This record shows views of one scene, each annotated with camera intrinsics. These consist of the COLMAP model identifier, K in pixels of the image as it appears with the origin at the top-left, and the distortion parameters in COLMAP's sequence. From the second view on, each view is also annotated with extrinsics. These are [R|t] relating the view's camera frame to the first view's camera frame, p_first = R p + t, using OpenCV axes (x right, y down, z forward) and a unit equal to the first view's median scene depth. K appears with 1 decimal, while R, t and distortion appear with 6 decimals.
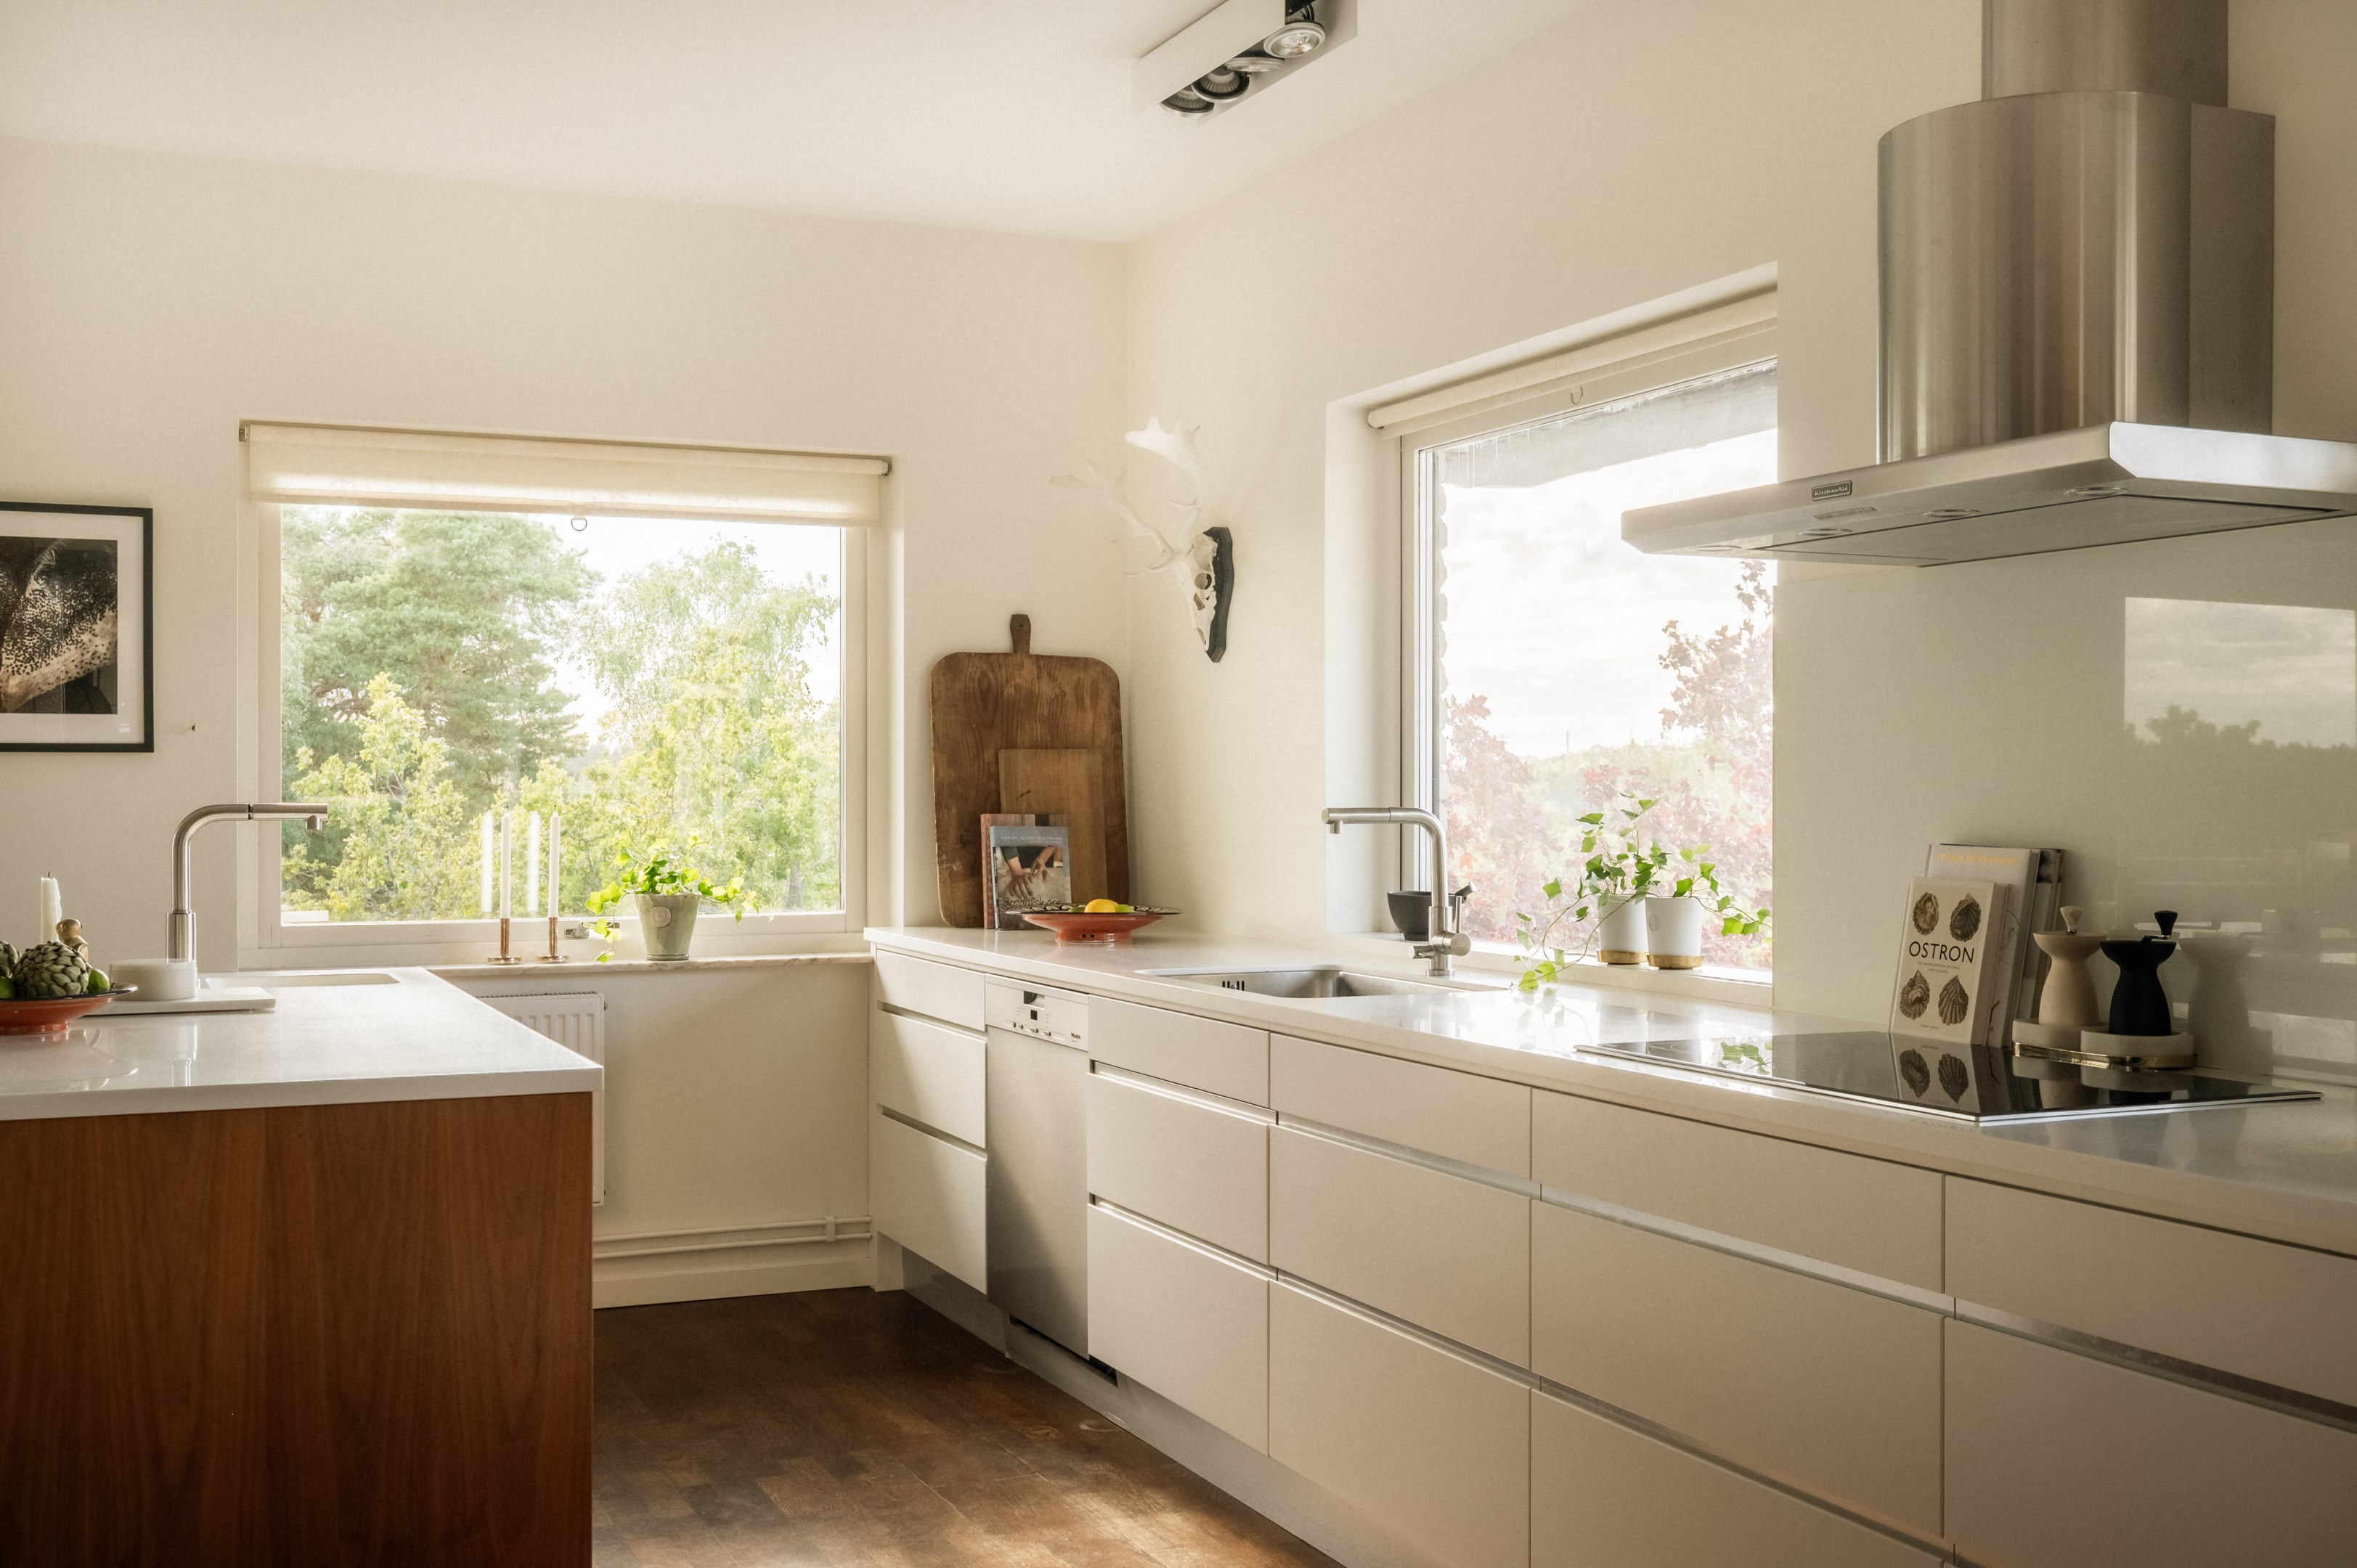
lens RADIAL K [[2443.8, 0, 1178.5], [0, 2443.8, 784.0], [0, 0, 1]] dist [0.005711, 0.000560]
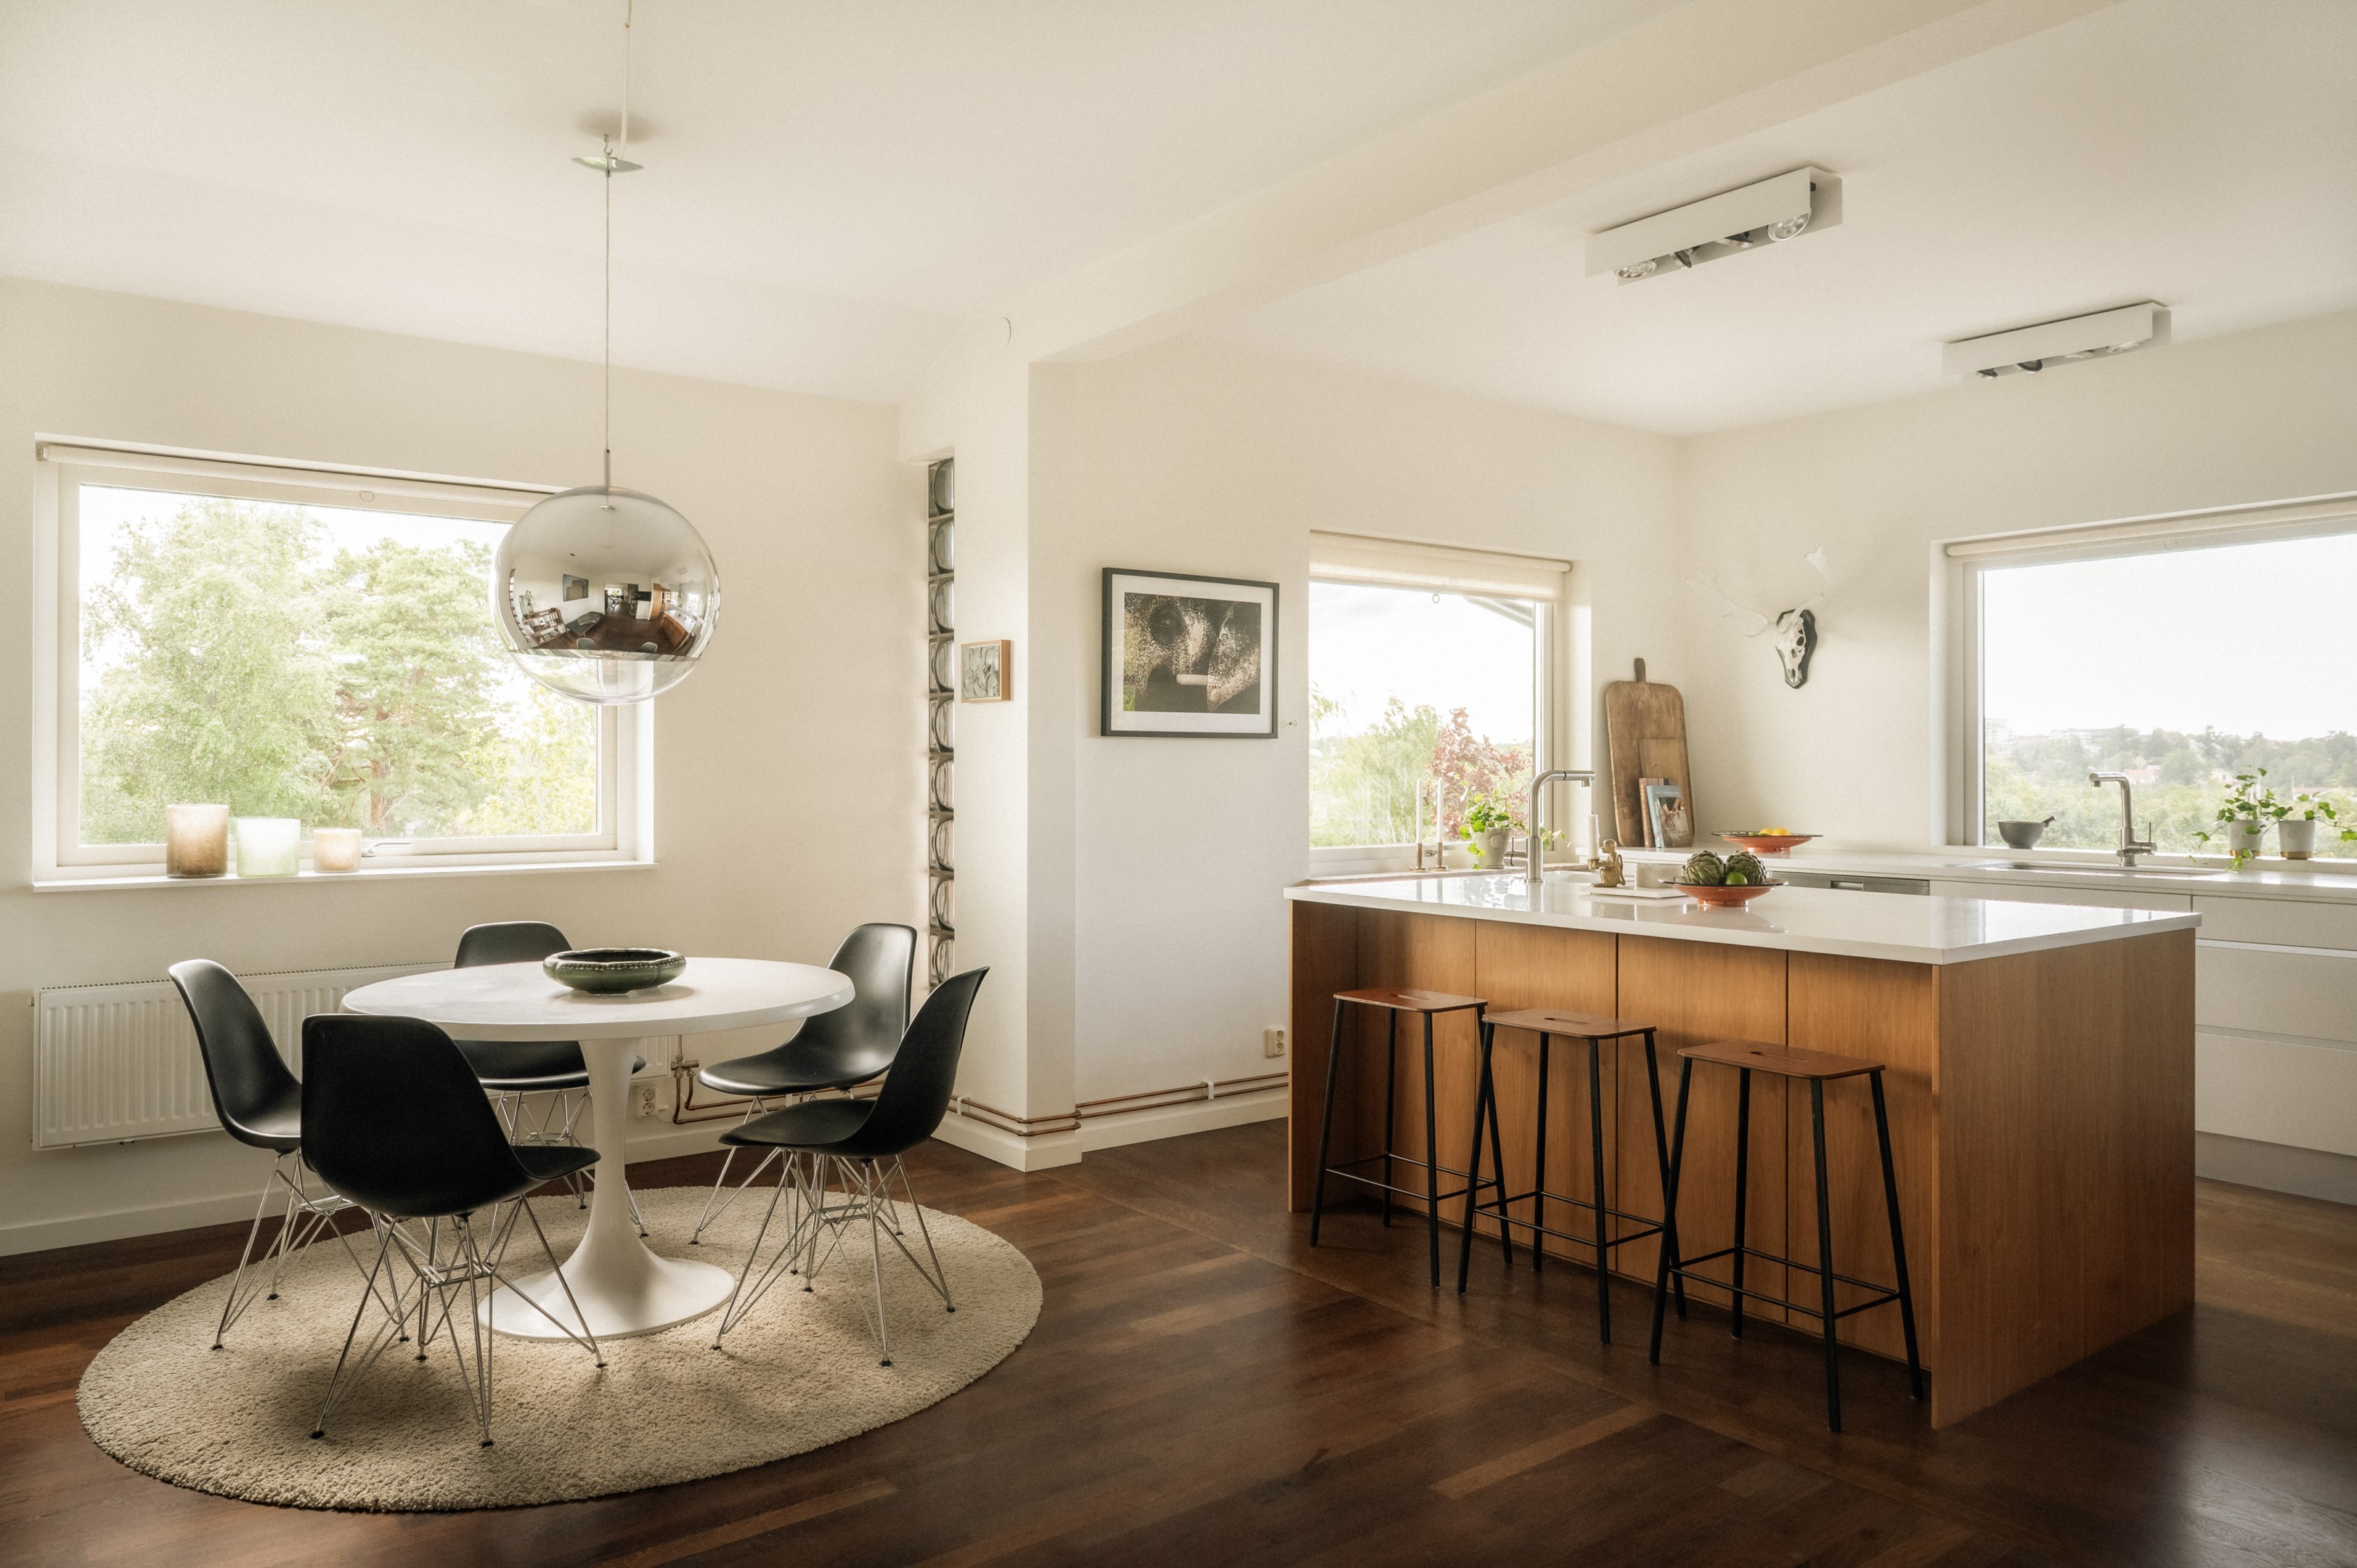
lens RADIAL K [[1609.2, 0, 1178.5], [0, 1609.2, 784.0], [0, 0, 1]] dist [0.003459, 0.005499]
pose [[0.971406, -0.001983, 0.237415, -0.656420], [-0.000712, 0.999936, 0.011266, 0.004027], [-0.237423, -0.011113, 0.971343, 0.010906]]
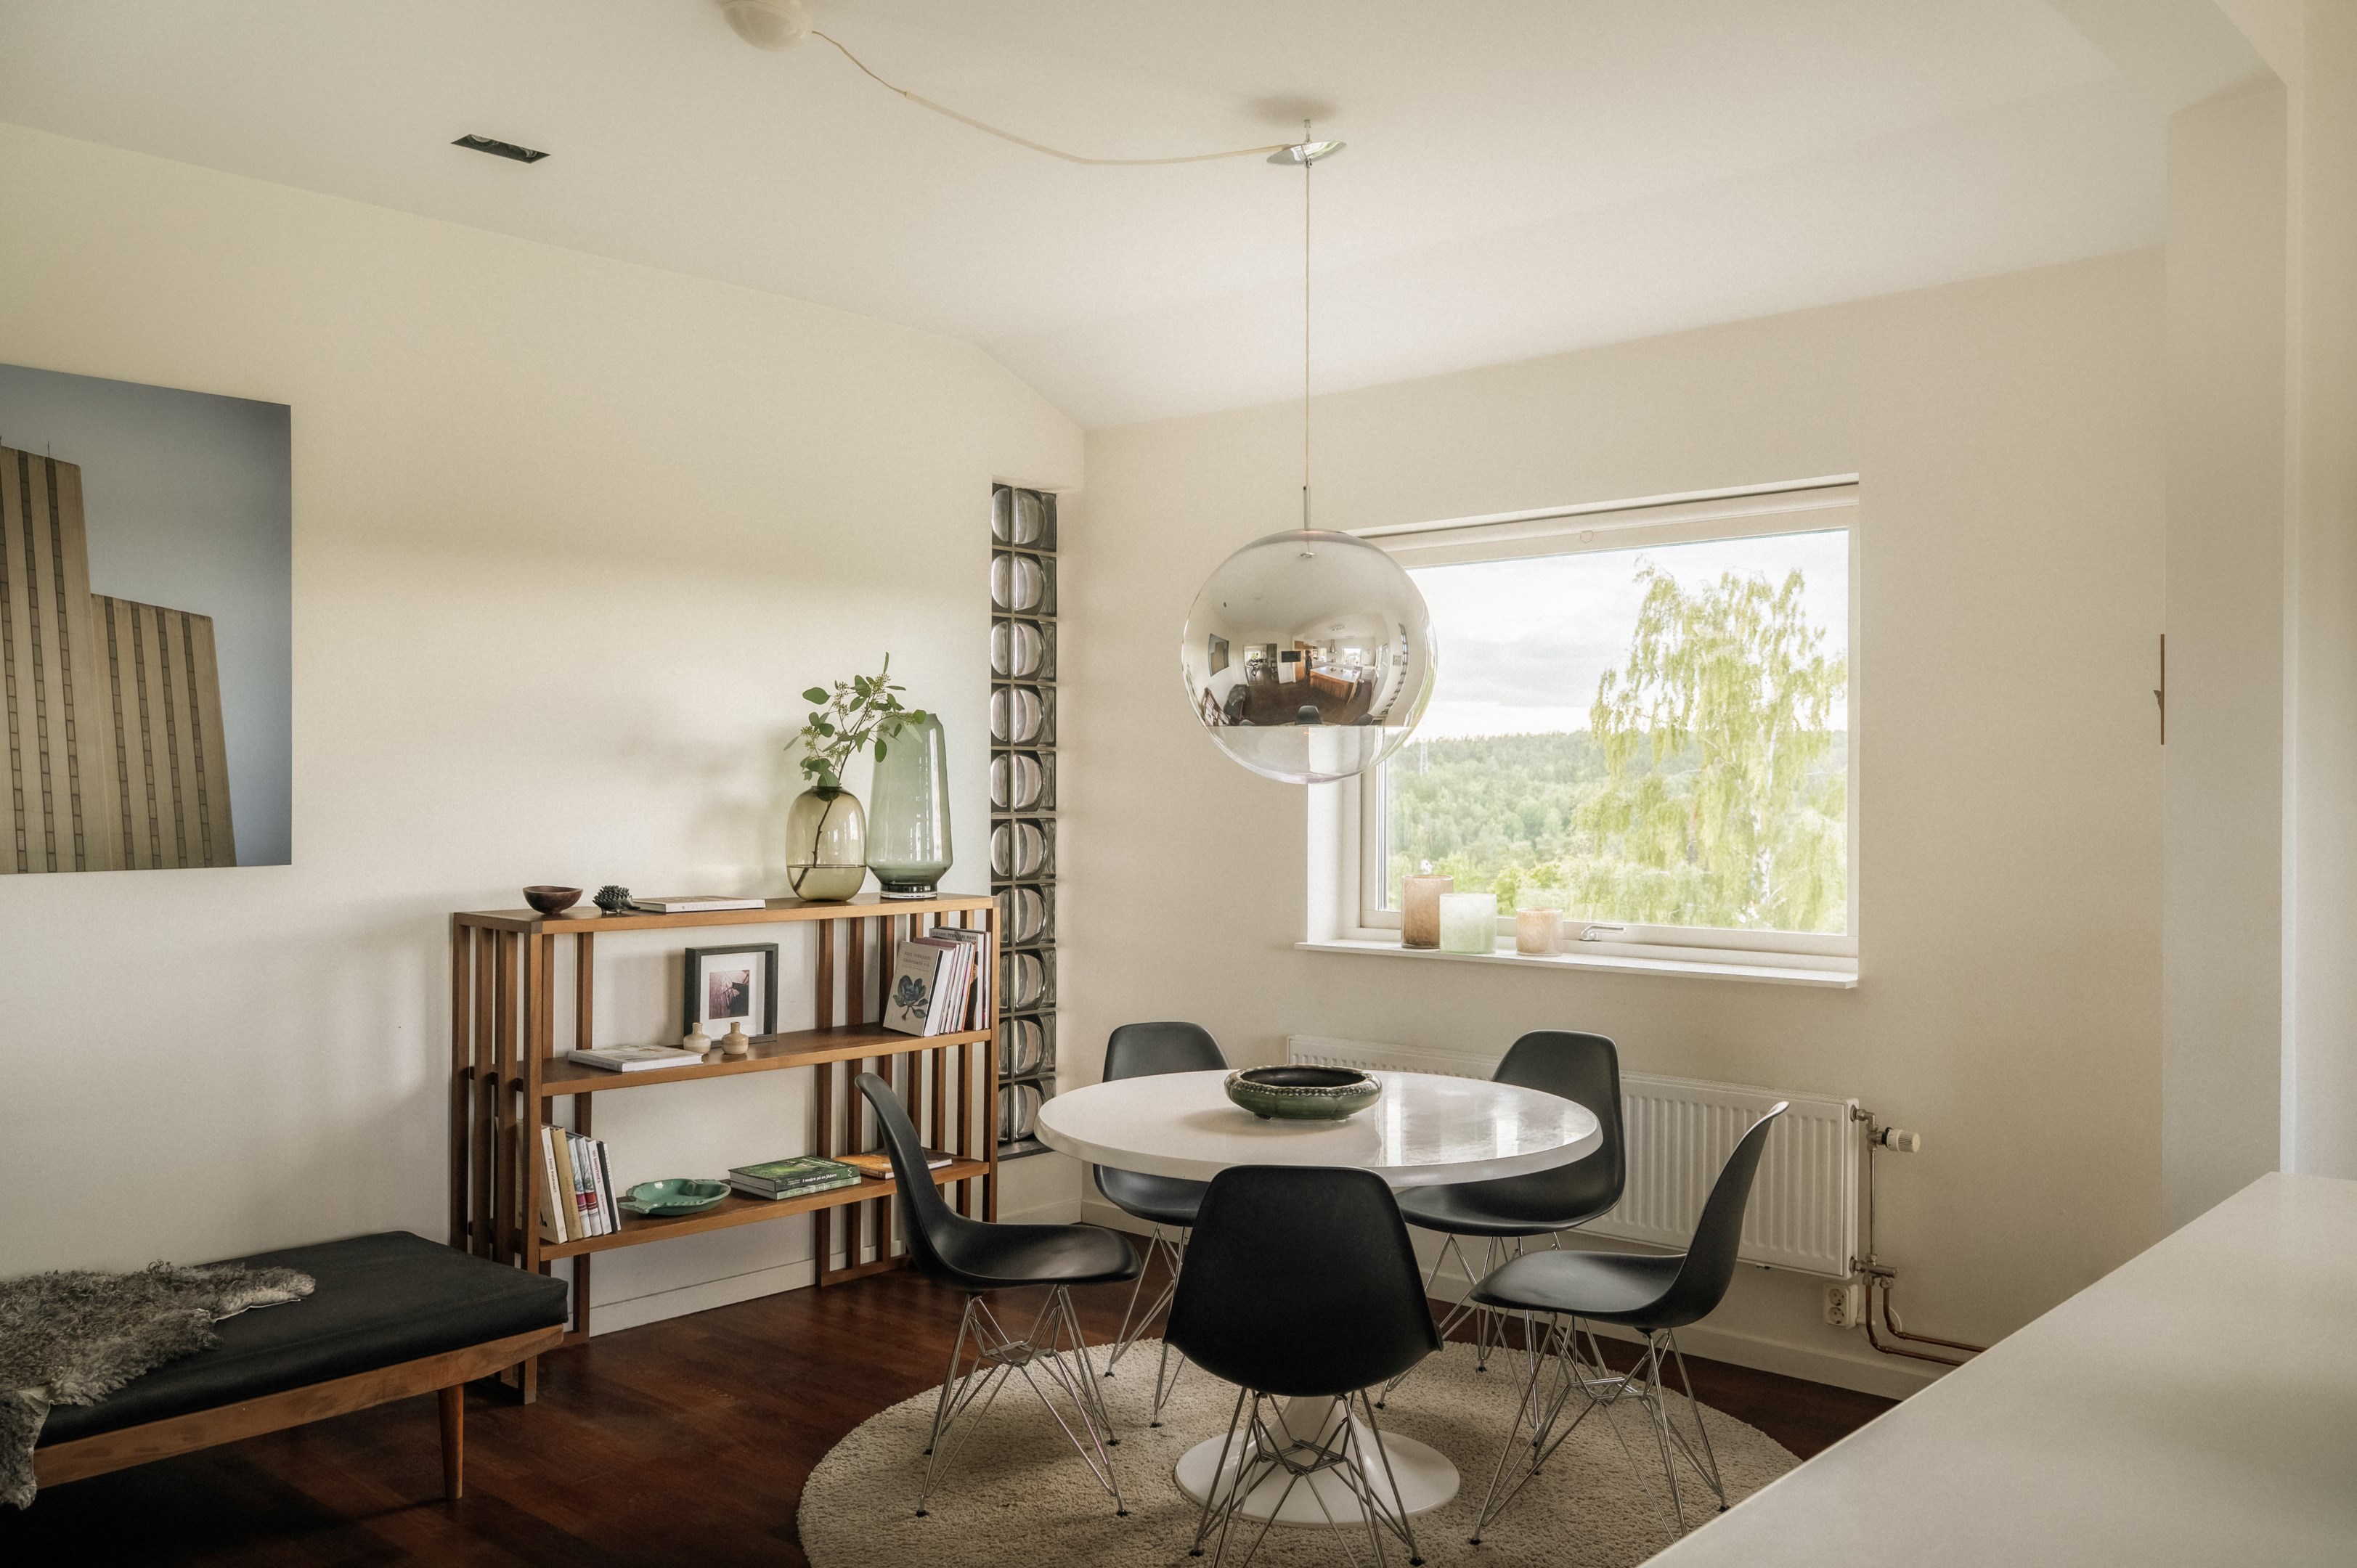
lens RADIAL K [[1933.3, 0, 1178.5], [0, 1933.3, 784.0], [0, 0, 1]] dist [-0.005973, -0.001641]
pose [[0.416424, 0.000867, -0.909170, 4.833629], [-0.001819, 0.999998, 0.000120, -0.250725], [0.909169, 0.001604, 0.416425, 3.904161]]
